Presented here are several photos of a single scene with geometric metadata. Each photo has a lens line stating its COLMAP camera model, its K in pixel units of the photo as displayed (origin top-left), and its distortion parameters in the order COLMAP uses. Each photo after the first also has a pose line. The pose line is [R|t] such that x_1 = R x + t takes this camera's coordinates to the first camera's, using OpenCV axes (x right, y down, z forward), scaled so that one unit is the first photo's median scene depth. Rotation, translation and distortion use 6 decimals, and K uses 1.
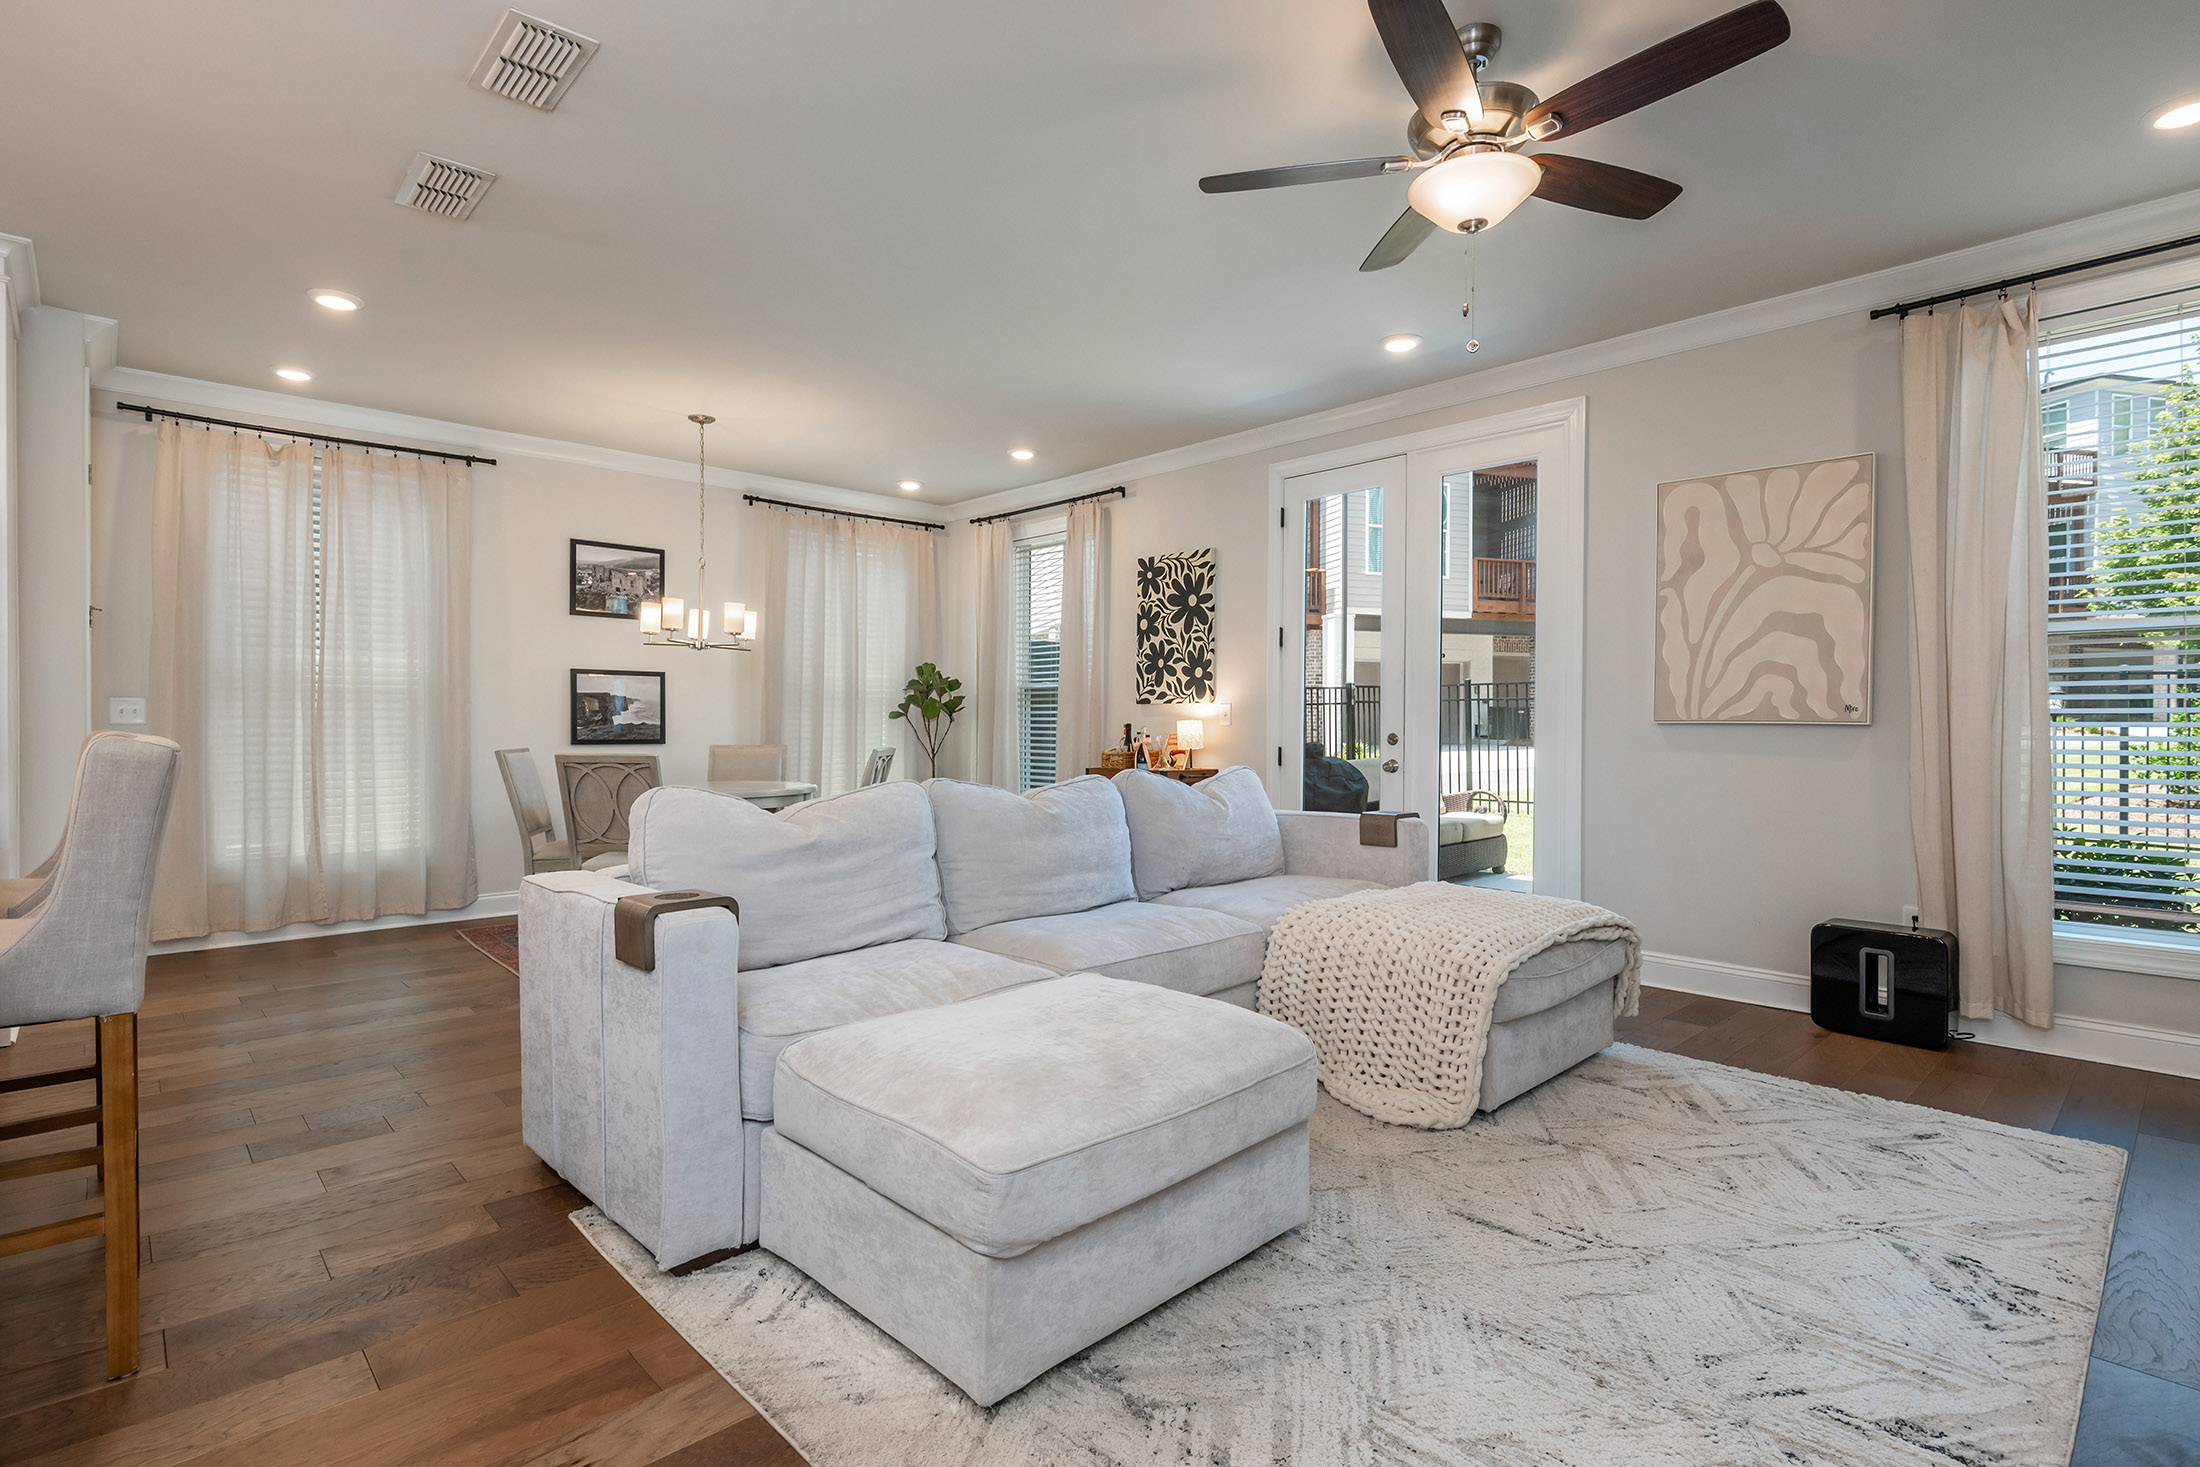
lens RADIAL K [[1069.1, 0, 1100.0], [0, 1069.1, 733.5], [0, 0, 1]] dist [0.000259, -0.001595]
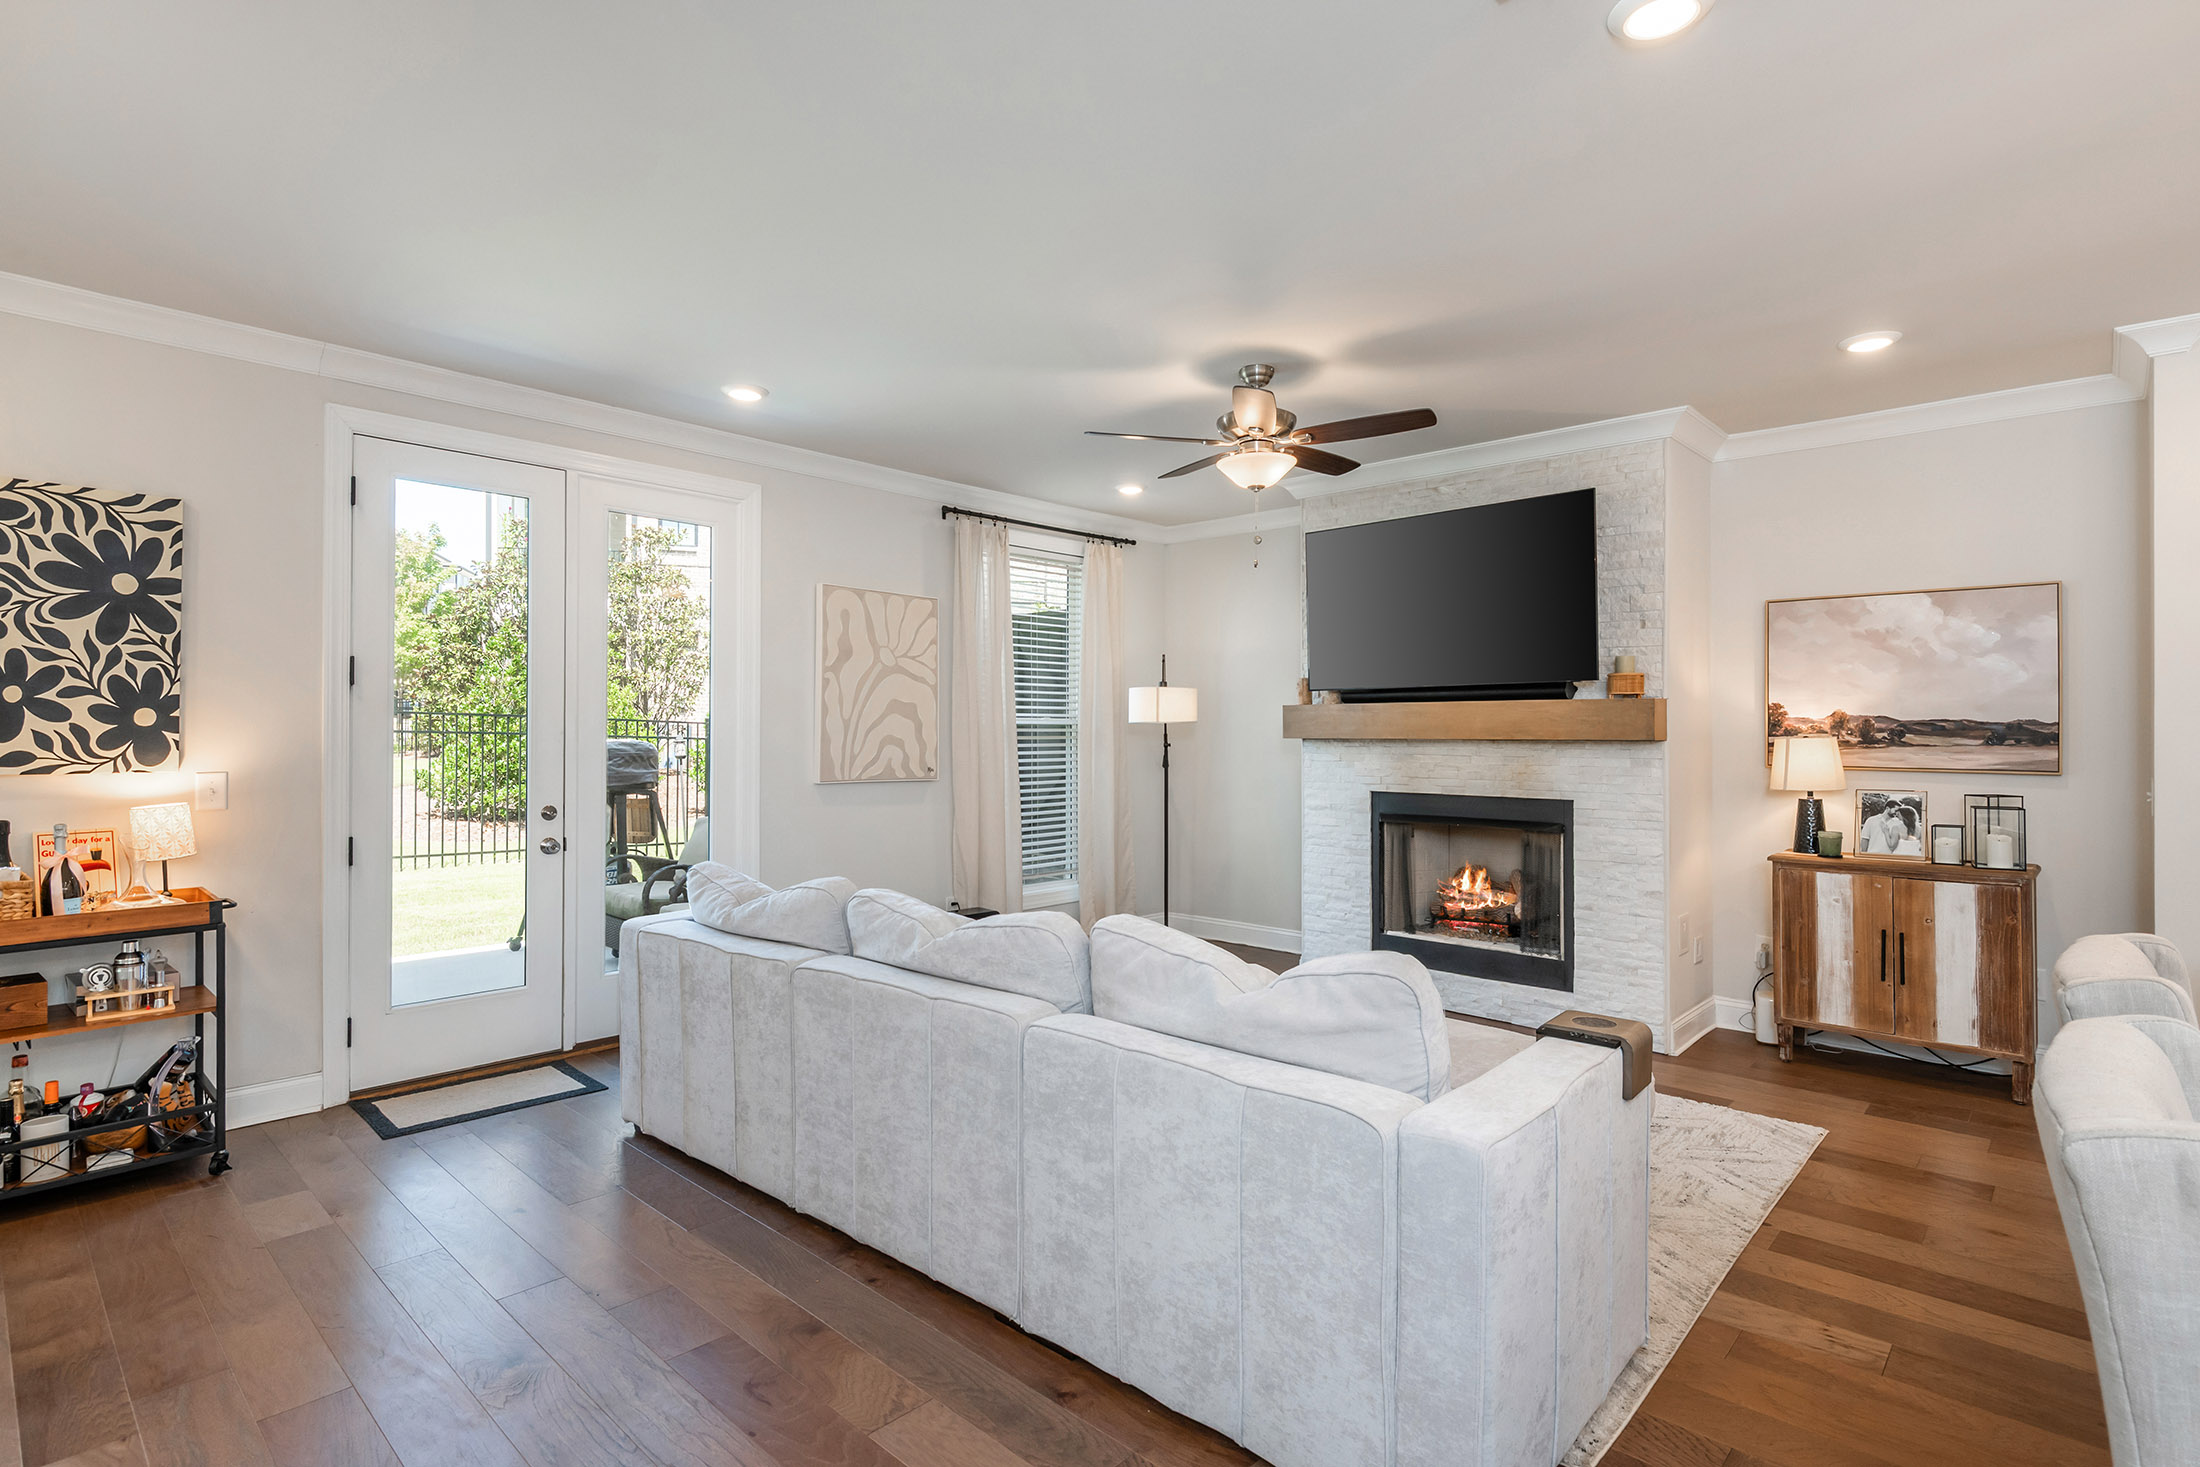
lens RADIAL K [[1090.3, 0, 1102.8], [0, 1090.3, 722.4], [0, 0, 1]] dist [0.003197, -0.002083]
pose [[-0.066271, 0.008181, 0.997768, -0.557397], [0.004932, 0.999957, -0.007872, -0.052709], [-0.997789, 0.004399, -0.066309, 0.603811]]
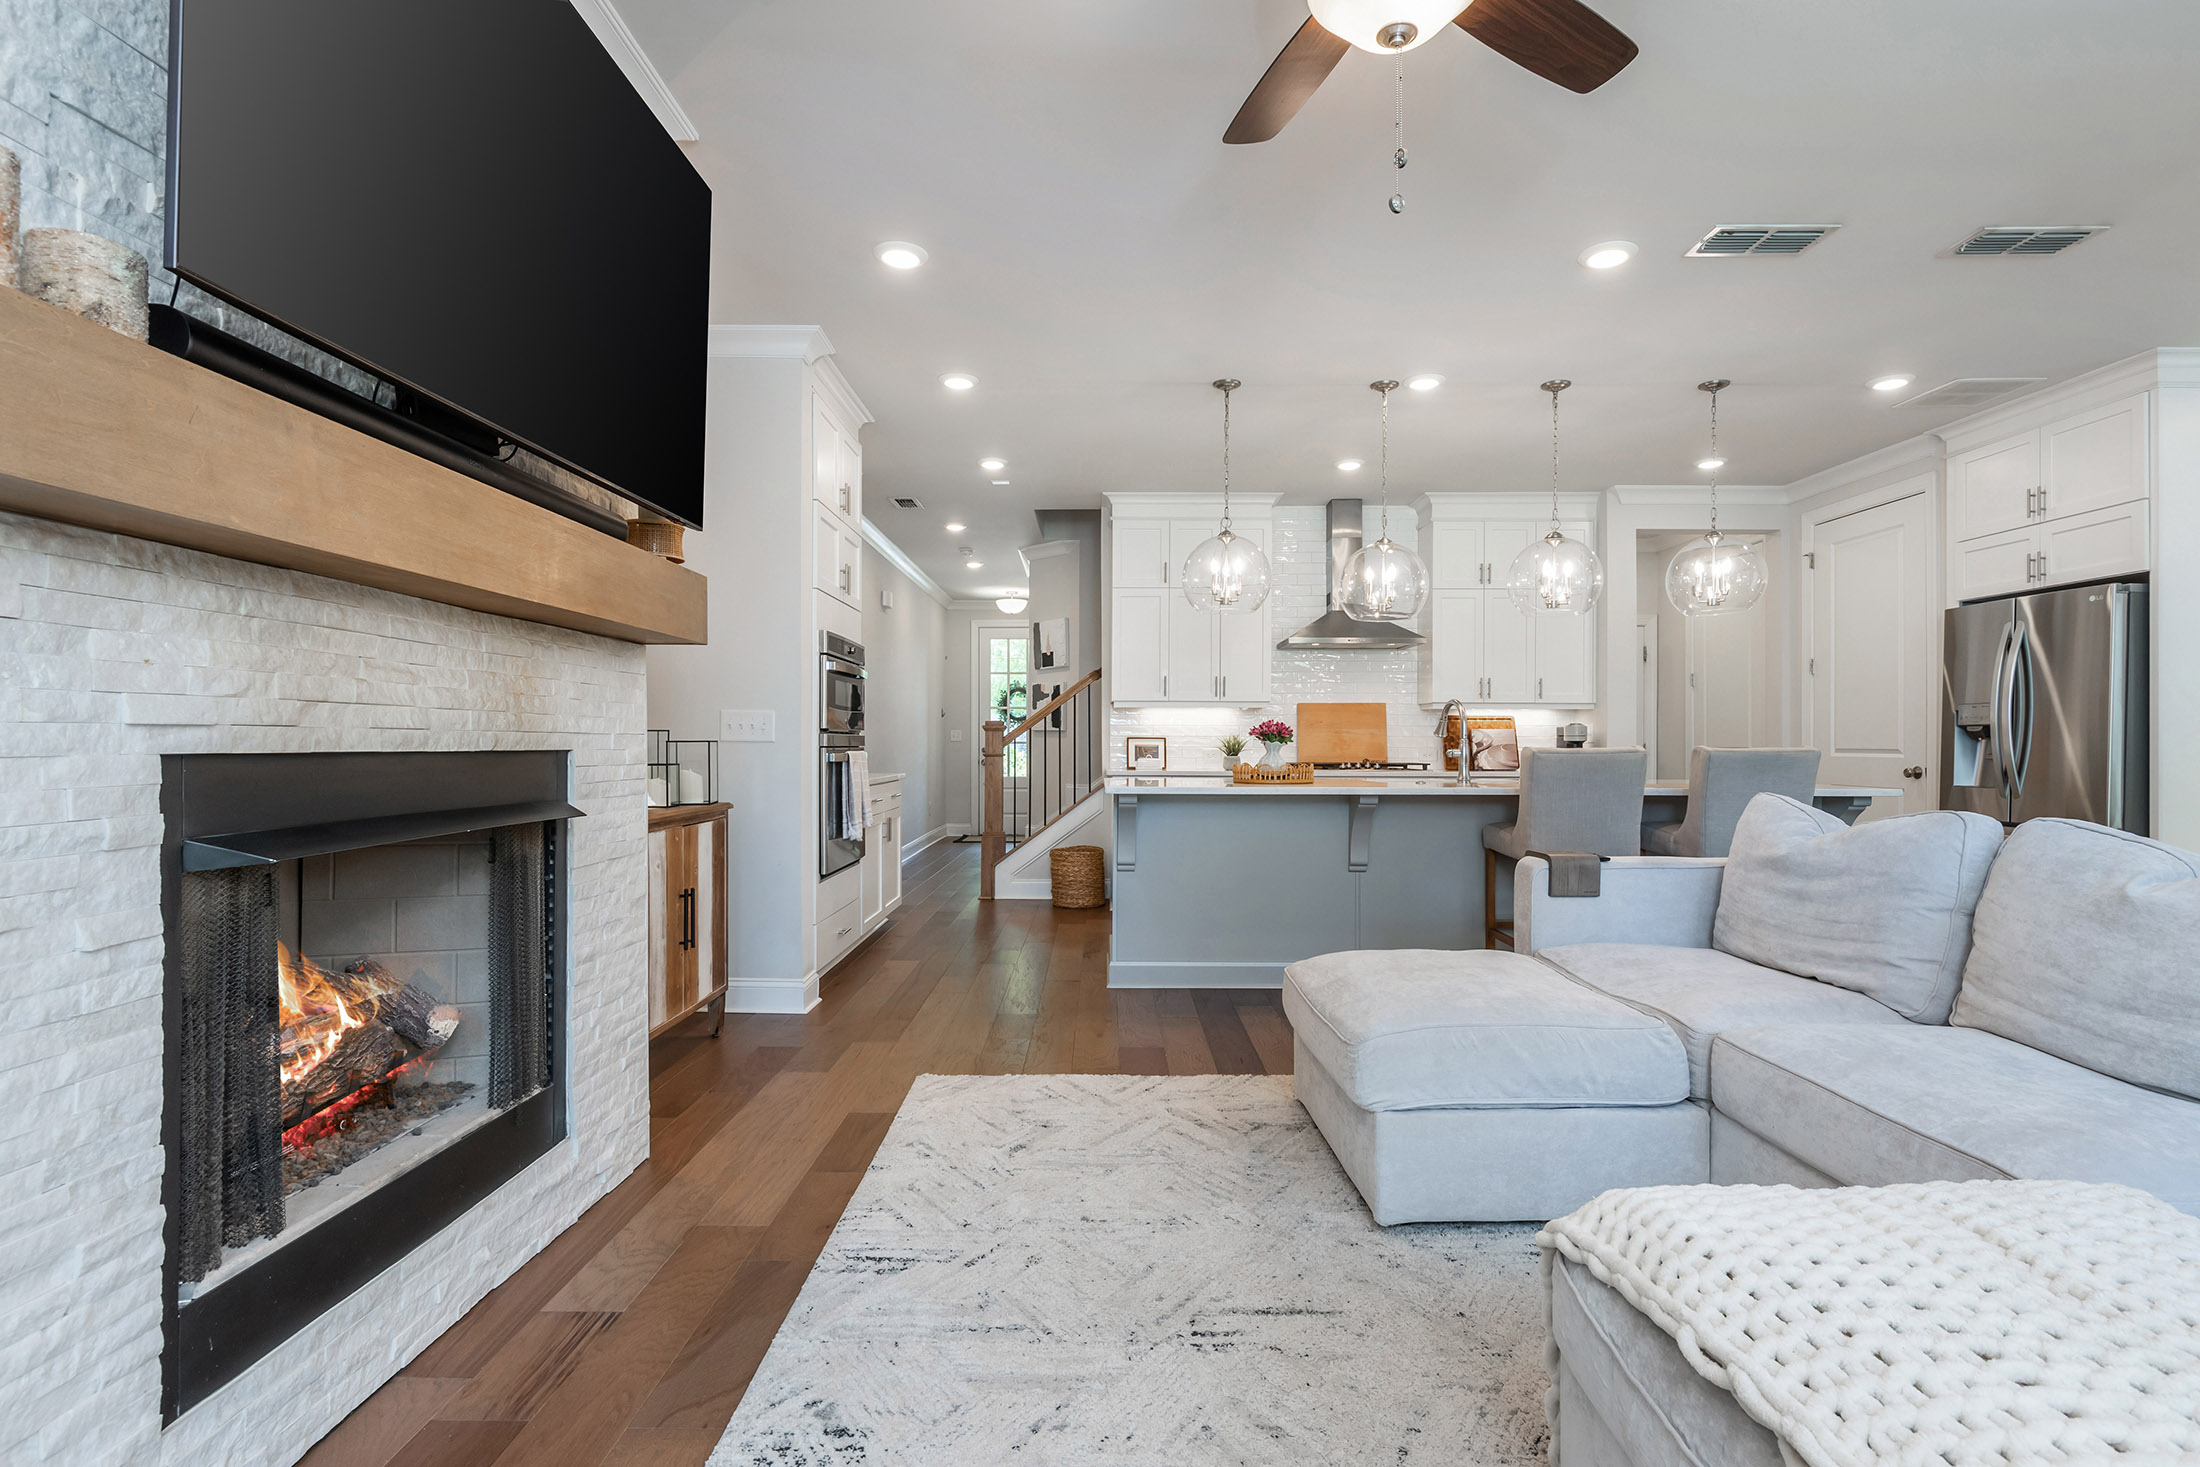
lens RADIAL K [[1057.5, 0, 1085.4], [0, 1057.5, 741.2], [0, 0, 1]] dist [0.000168, -0.000851]
pose [[-0.698081, -0.002603, -0.716014, 0.465556], [-0.007205, 0.999968, 0.003389, -0.001183], [0.715982, 0.007525, -0.698078, 0.610608]]
